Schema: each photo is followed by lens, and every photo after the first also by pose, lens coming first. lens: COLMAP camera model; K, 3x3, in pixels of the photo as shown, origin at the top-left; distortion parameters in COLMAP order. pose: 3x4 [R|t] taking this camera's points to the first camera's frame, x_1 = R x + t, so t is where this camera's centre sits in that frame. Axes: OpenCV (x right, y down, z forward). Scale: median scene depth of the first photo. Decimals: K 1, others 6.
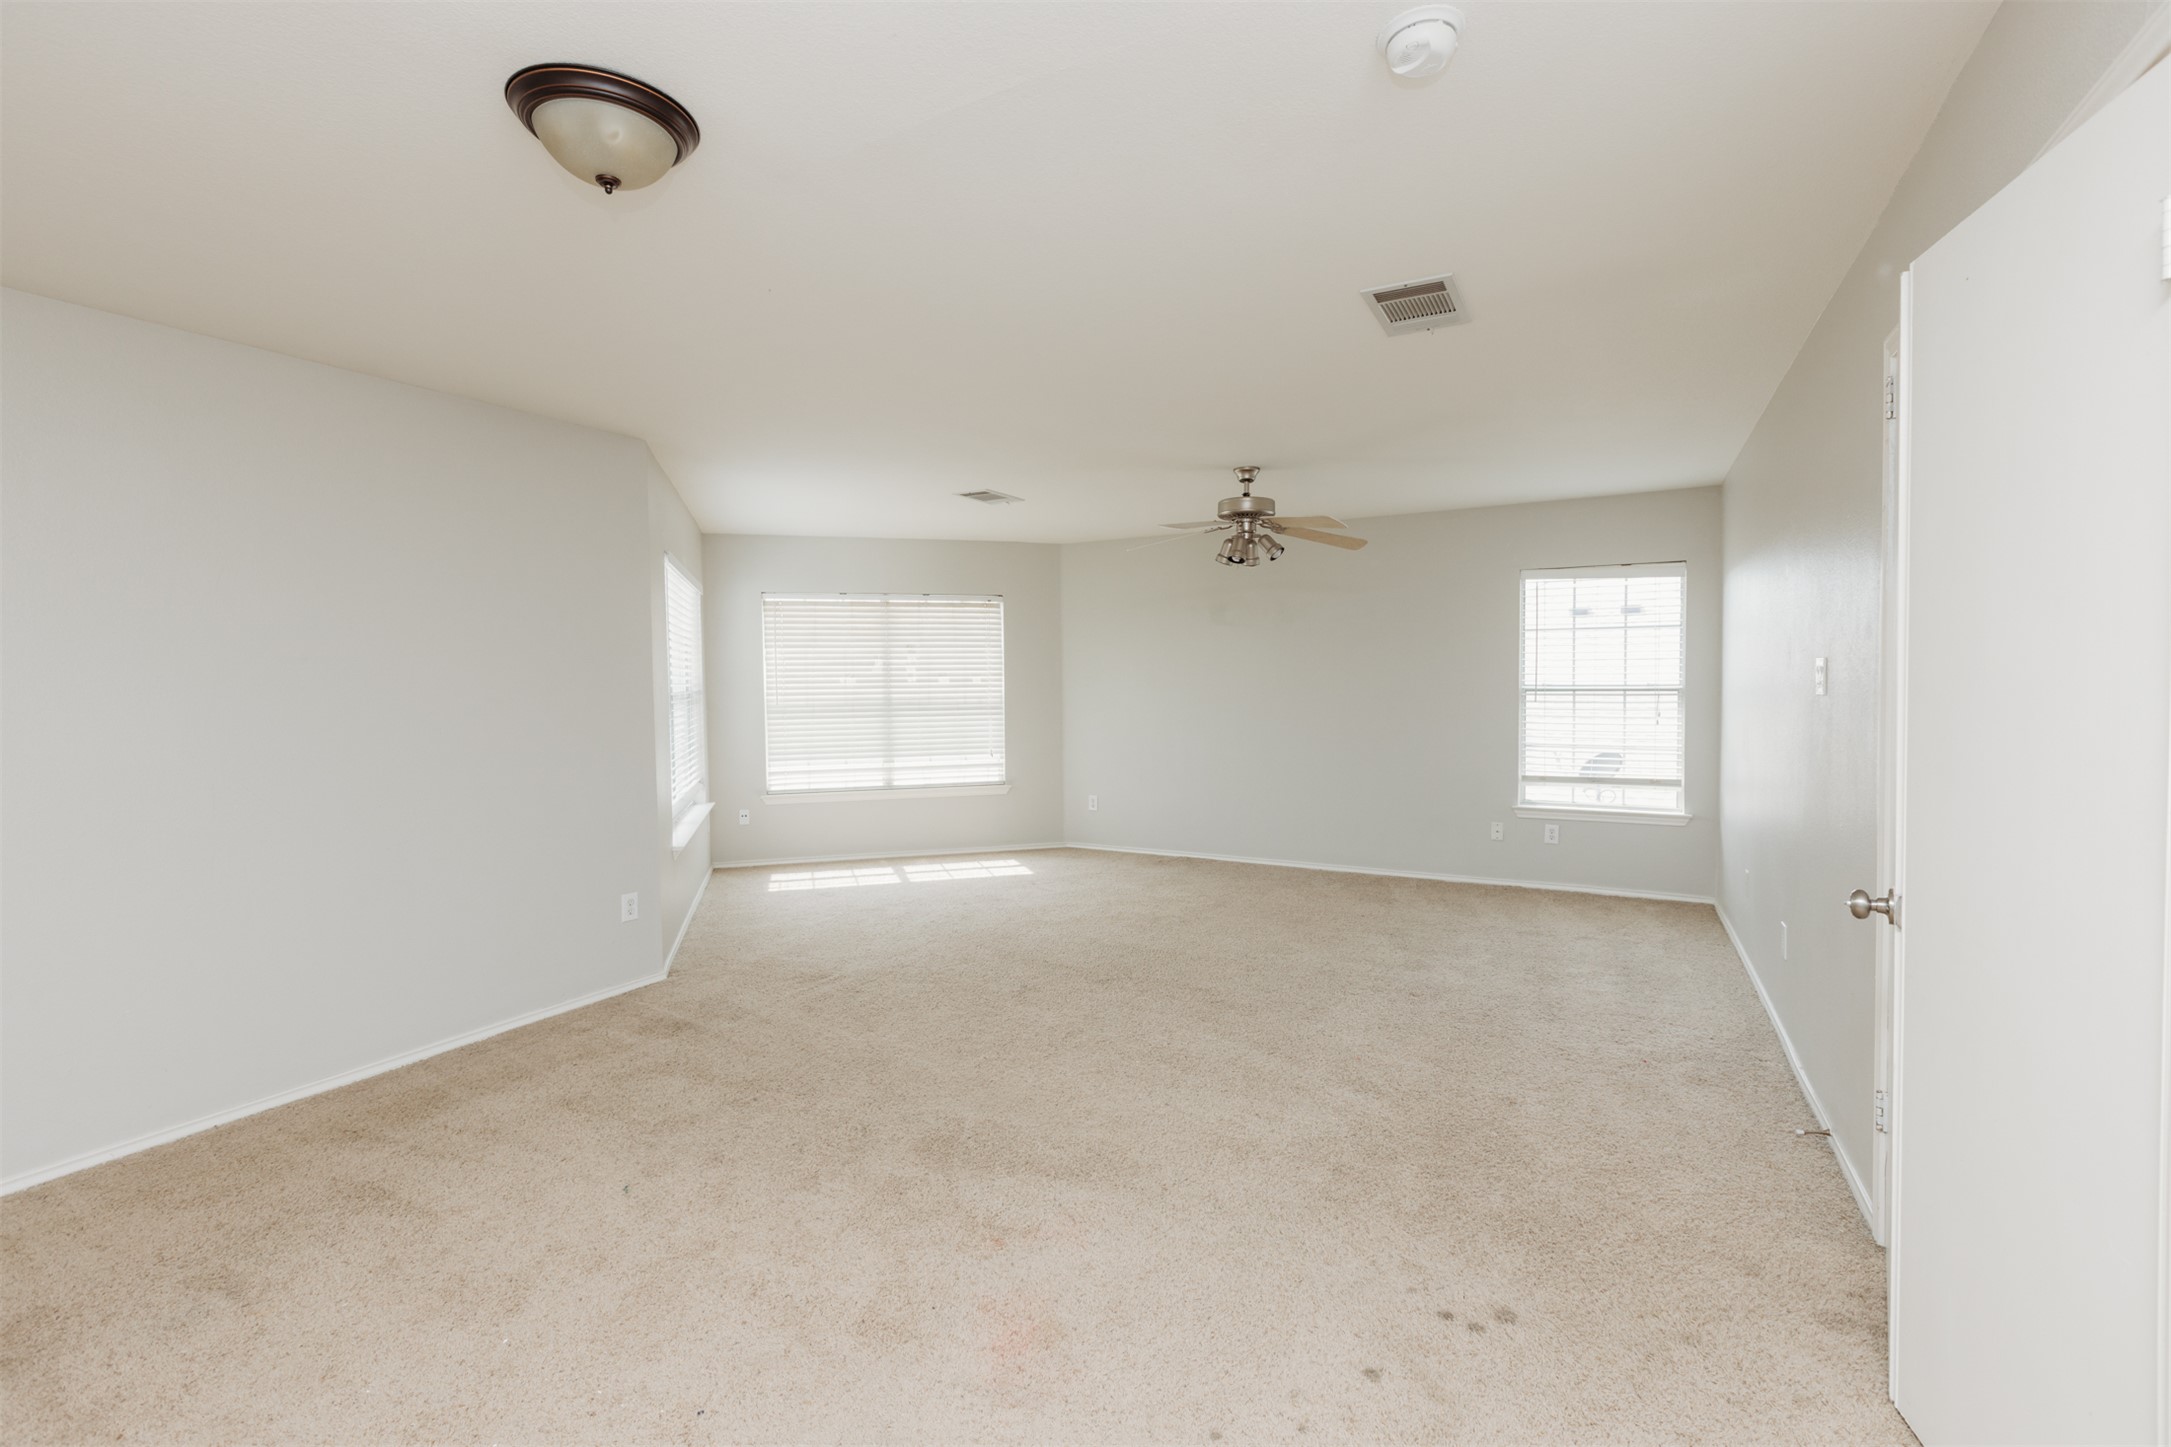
lens RADIAL K [[980.1, 0, 1059.9], [0, 980.1, 719.7], [0, 0, 1]] dist [-0.002572, -0.000407]
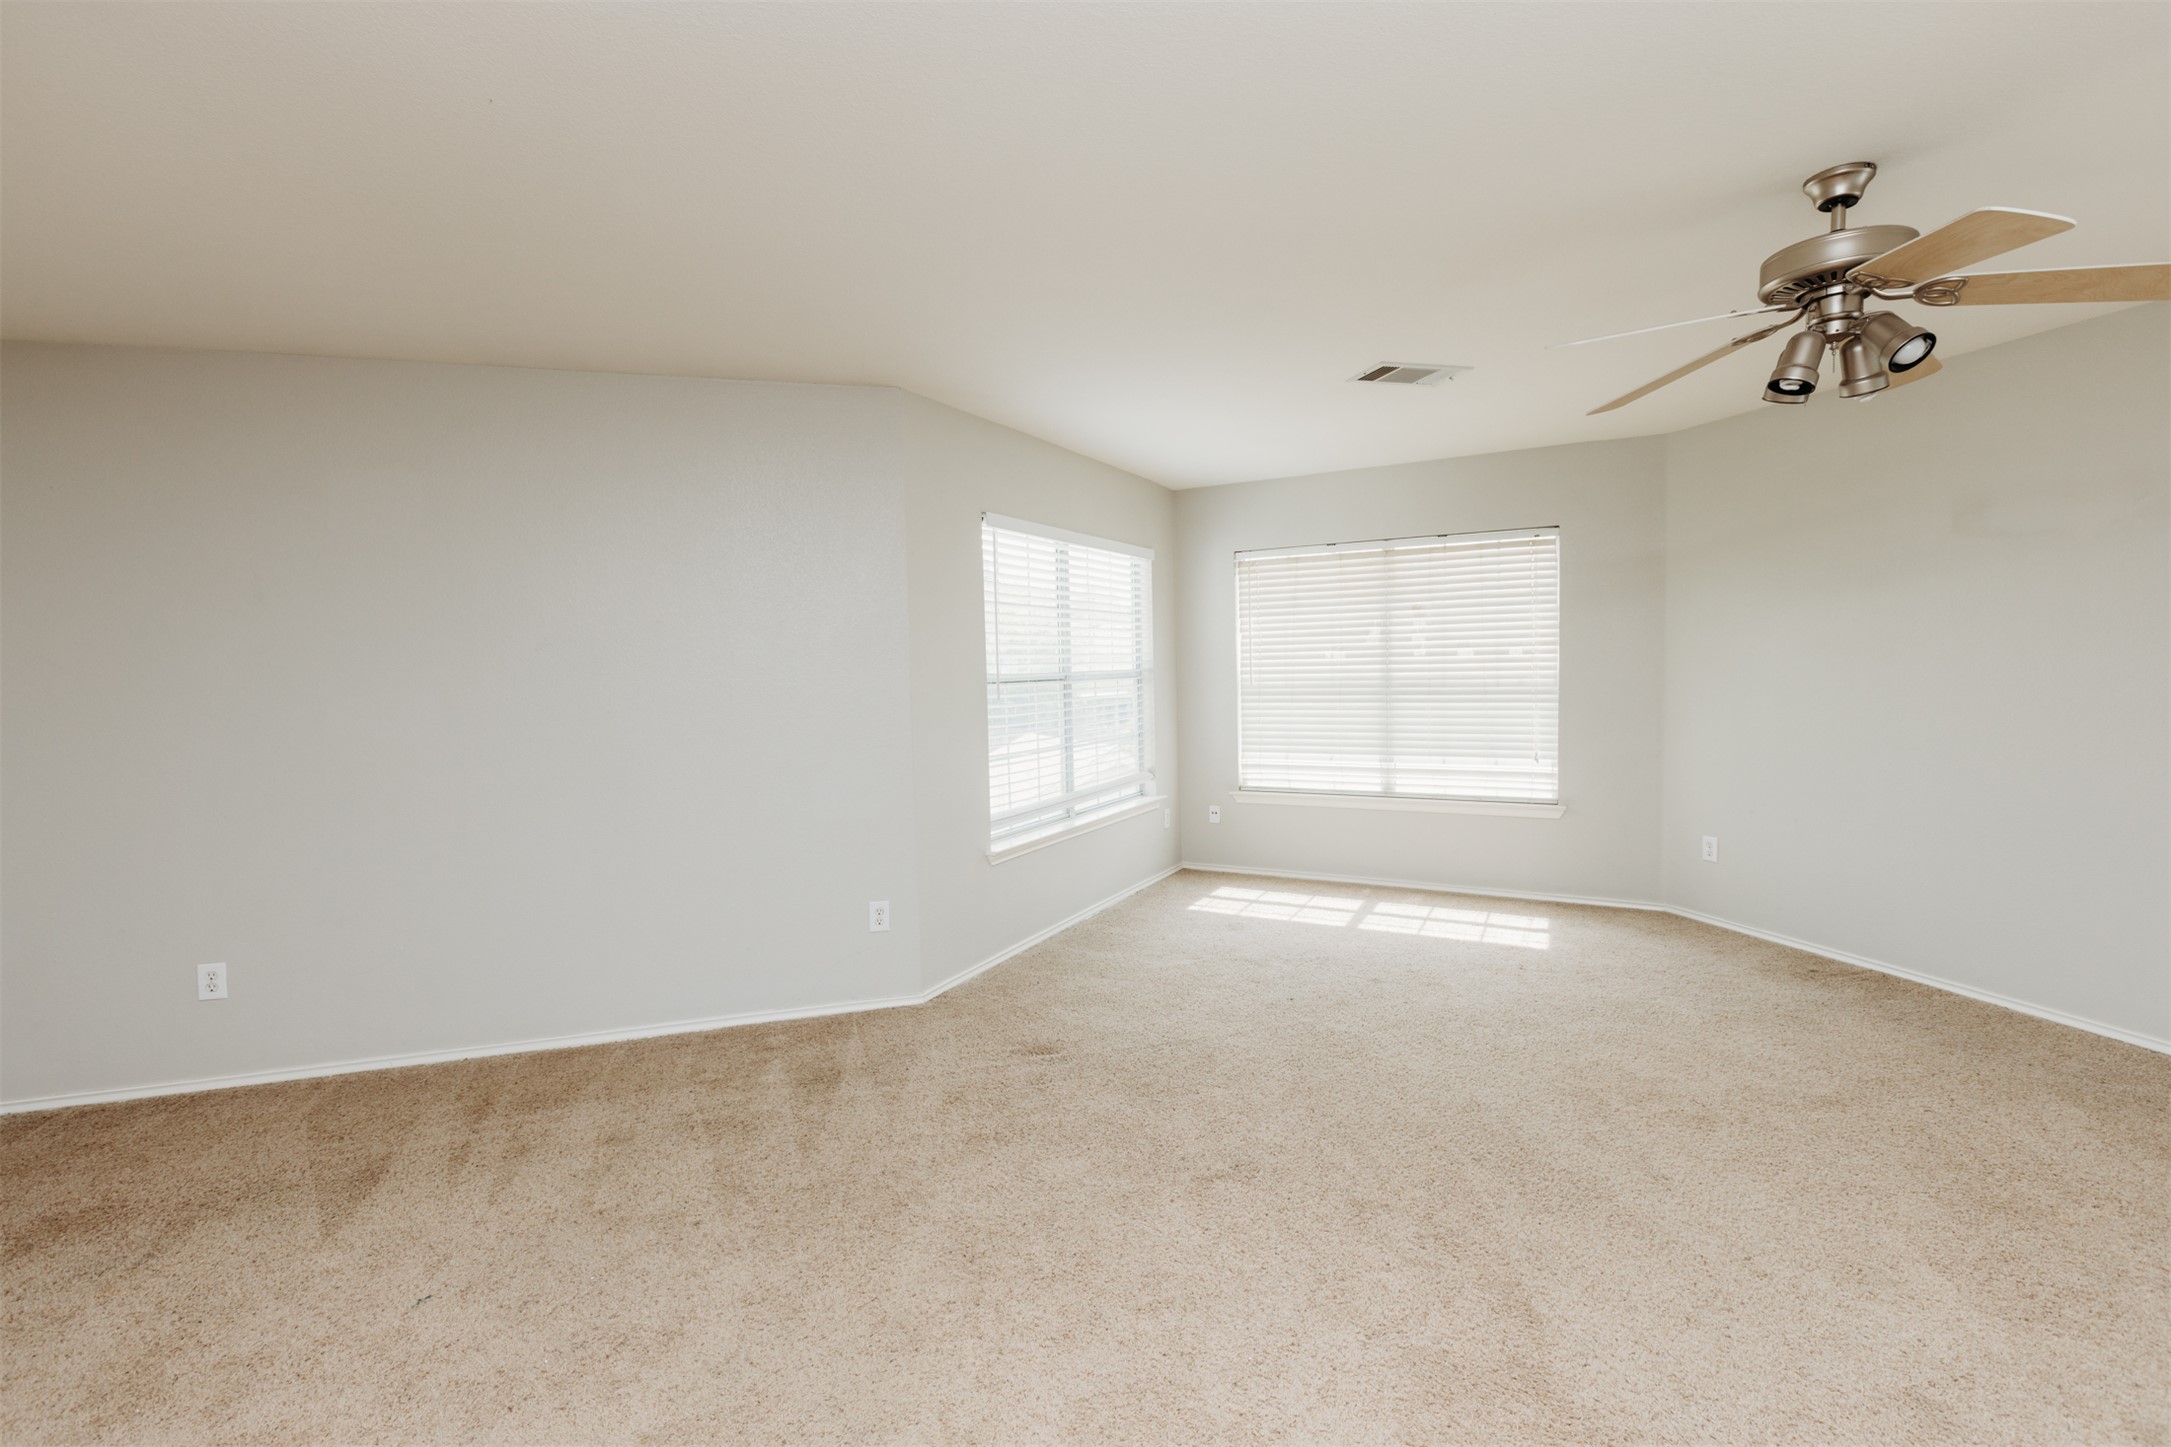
lens RADIAL K [[953.9, 0, 1085.5], [0, 953.9, 723.5], [0, 0, 1]] dist [0.000604, -0.000229]
pose [[0.710763, 0.040215, -0.702281, 0.181886], [-0.013716, 0.998967, 0.043323, -0.015388], [0.703298, -0.021160, 0.710580, 0.313766]]
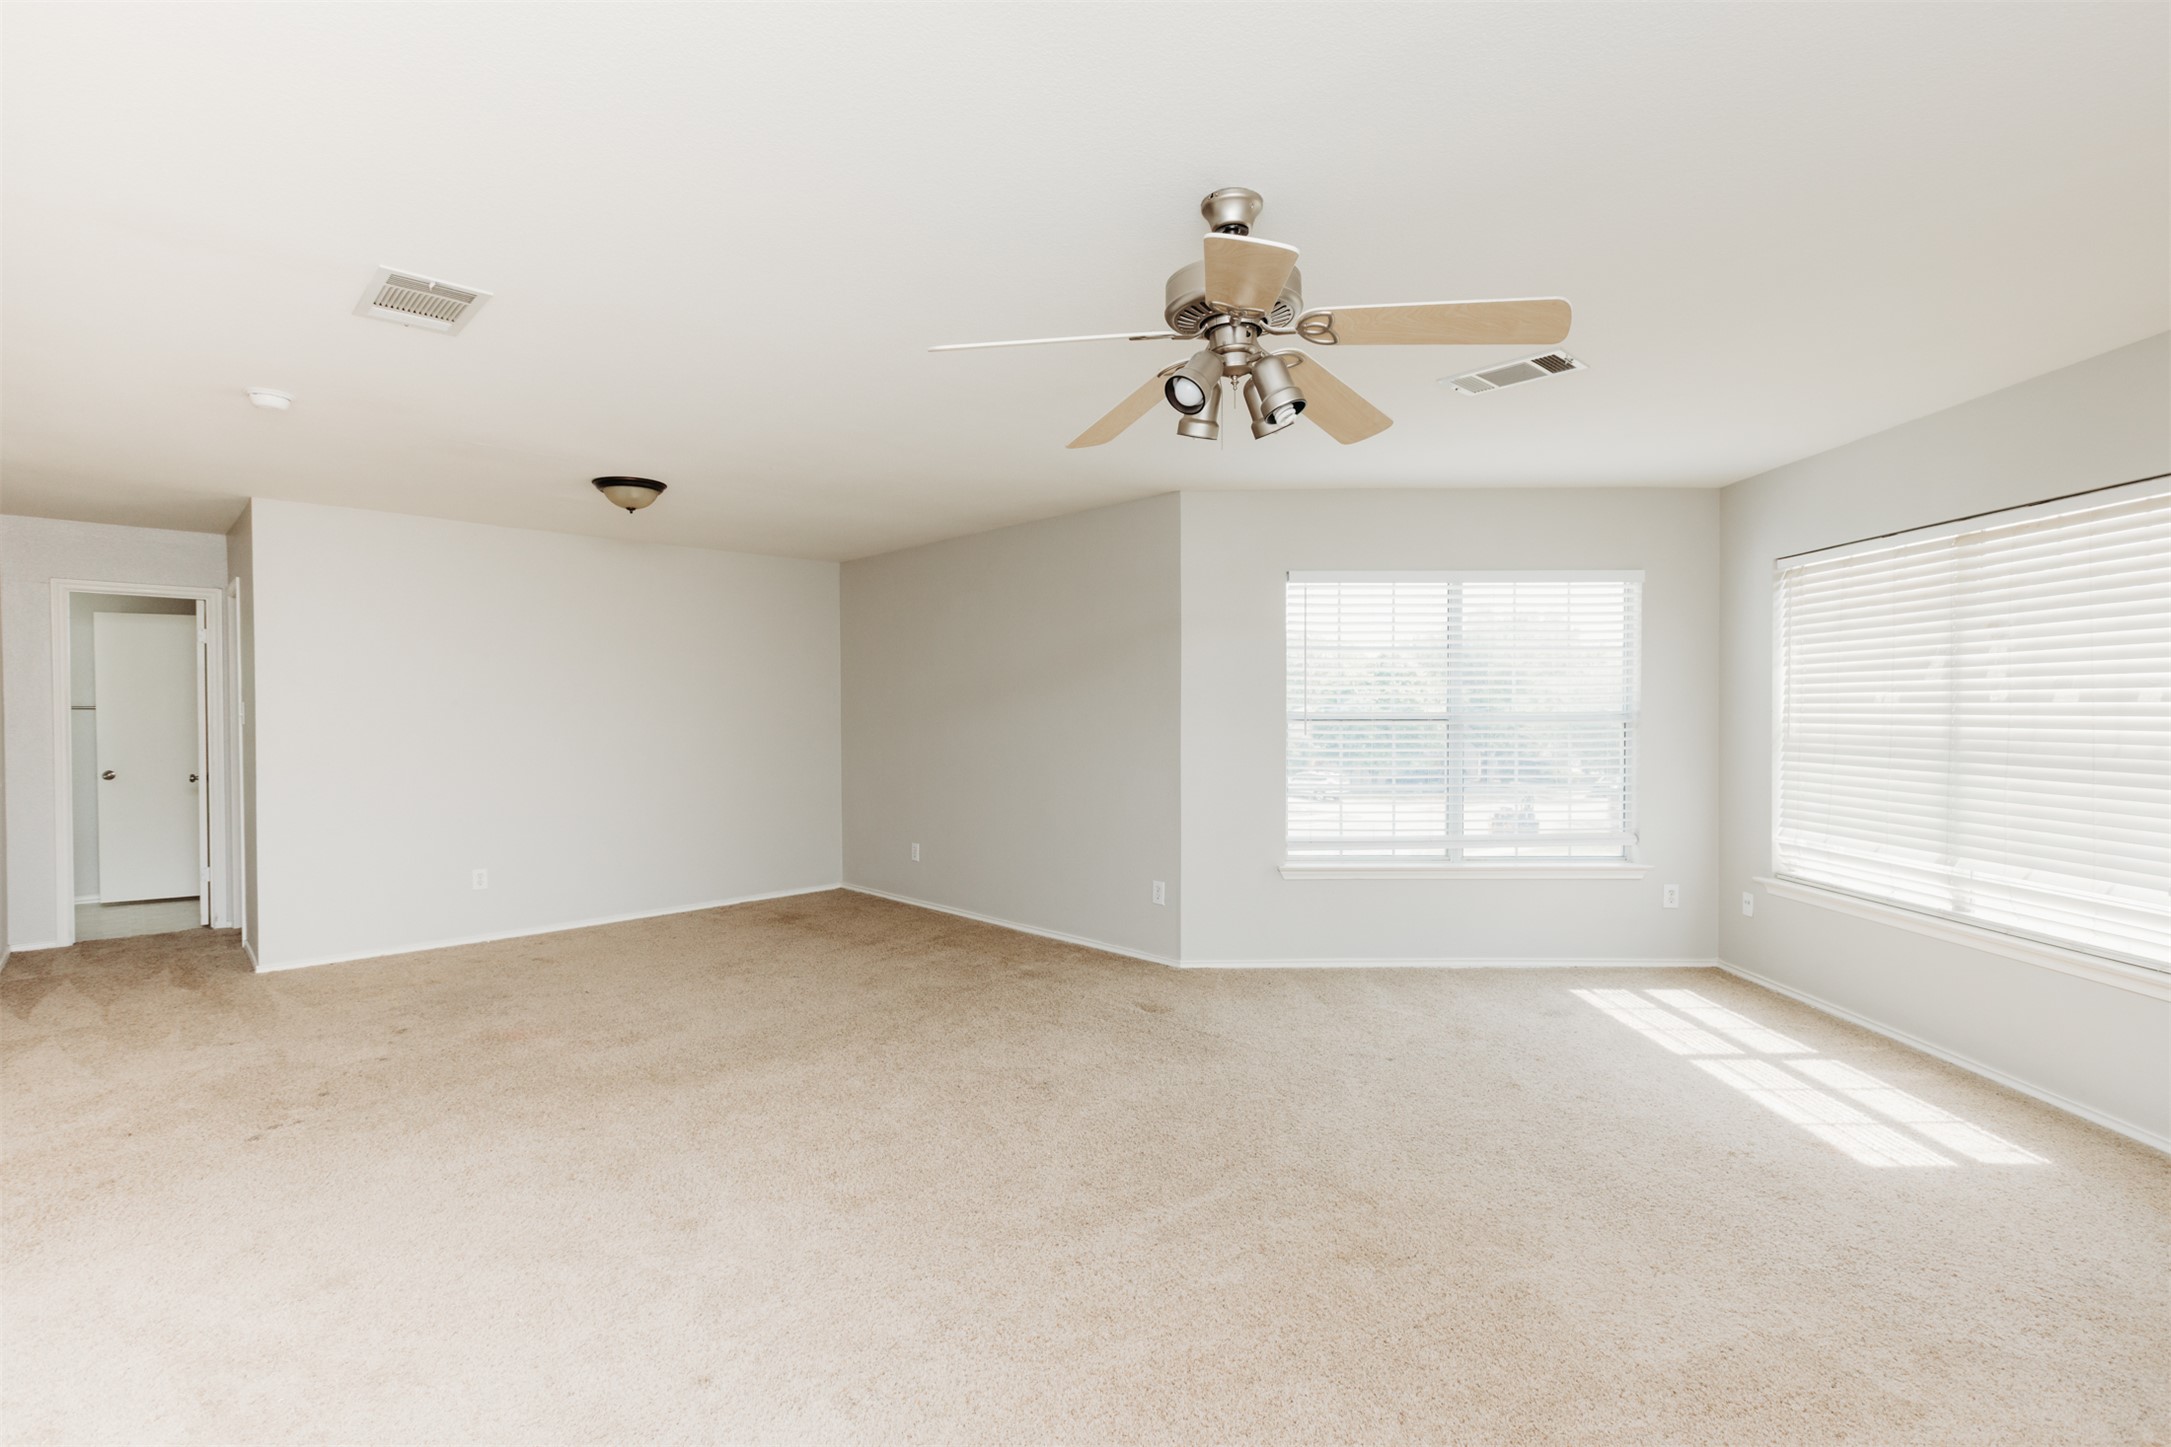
lens RADIAL K [[995.0, 0, 1081.8], [0, 995.0, 739.0], [0, 0, 1]] dist [0.031459, 0.000219]
pose [[-0.274468, 0.044064, -0.960586, 0.437529], [-0.031000, 0.998025, 0.054639, -0.034276], [0.961096, 0.044775, -0.272560, 0.731484]]
